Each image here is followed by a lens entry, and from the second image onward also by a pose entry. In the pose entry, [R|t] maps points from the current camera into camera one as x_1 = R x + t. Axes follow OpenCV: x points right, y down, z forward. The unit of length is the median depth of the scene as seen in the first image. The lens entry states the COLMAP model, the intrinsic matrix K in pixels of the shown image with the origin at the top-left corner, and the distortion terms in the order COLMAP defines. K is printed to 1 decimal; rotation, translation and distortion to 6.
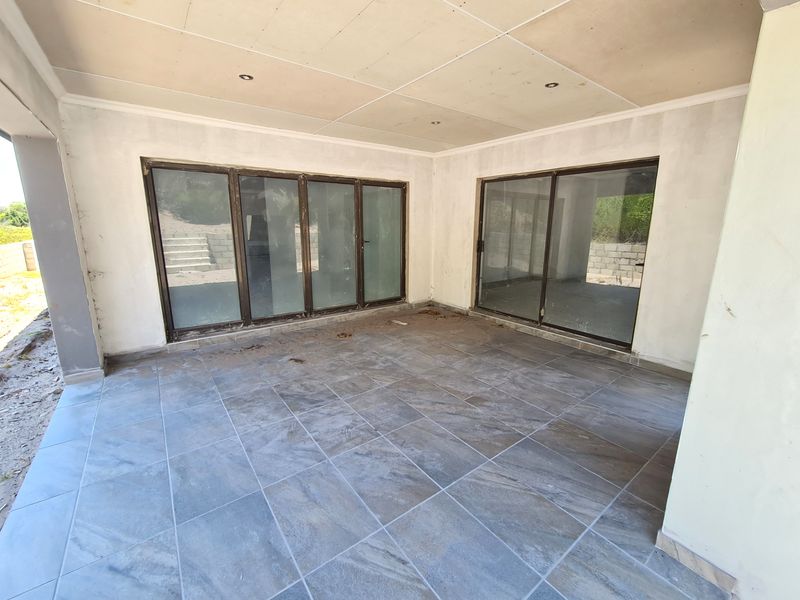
lens RADIAL K [[331.8, 0, 403.8], [0, 331.8, 294.7], [0, 0, 1]] dist [-0.001380, 0.000192]
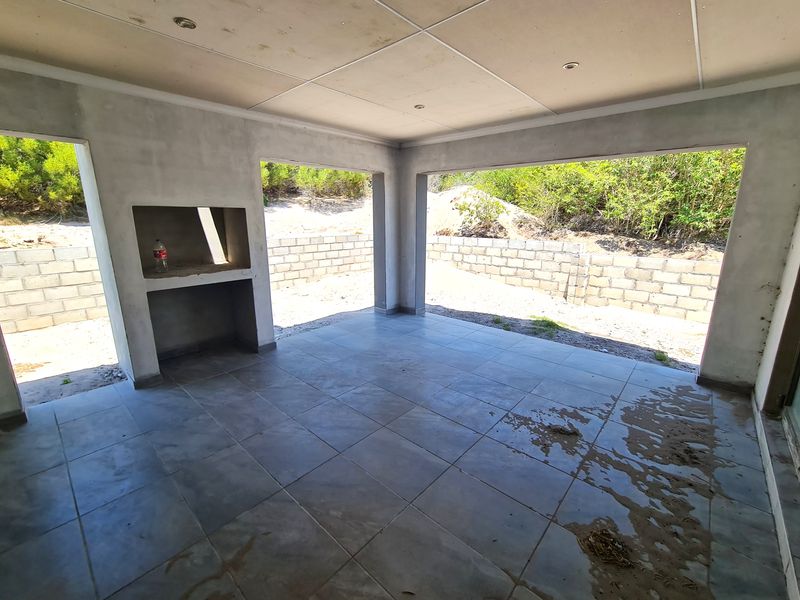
lens RADIAL K [[331.8, 0, 401.4], [0, 331.8, 296.7], [0, 0, 1]] dist [-0.001380, 0.000192]
pose [[-0.981535, 0.036814, -0.187707, 0.113955], [-0.047553, 0.903536, 0.425865, -0.305302], [0.185278, 0.426928, -0.885102, 1.341701]]
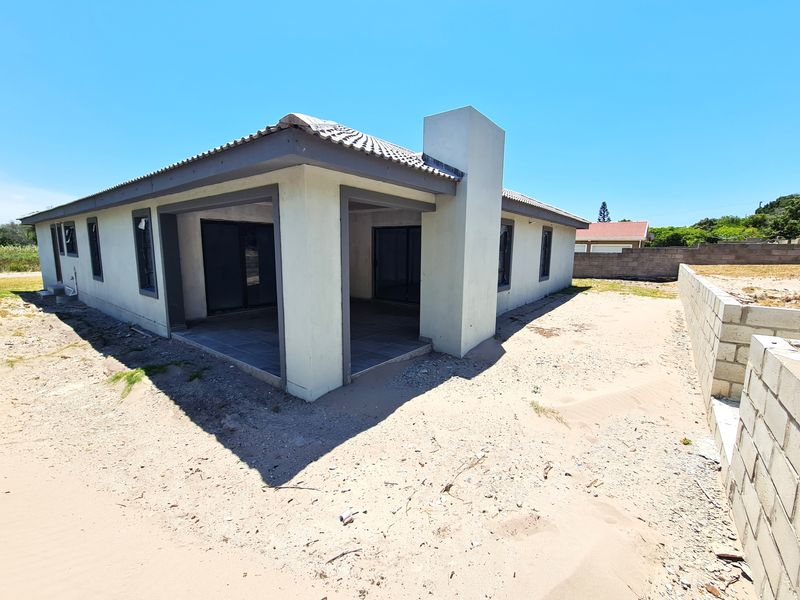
lens RADIAL K [[331.8, 0, 397.9], [0, 331.8, 295.4], [0, 0, 1]] dist [-0.001380, 0.000192]
pose [[0.967587, -0.035726, 0.249999, -0.153703], [0.051964, 0.996925, -0.058654, 0.199370], [-0.247135, 0.069743, 0.966468, -1.077180]]
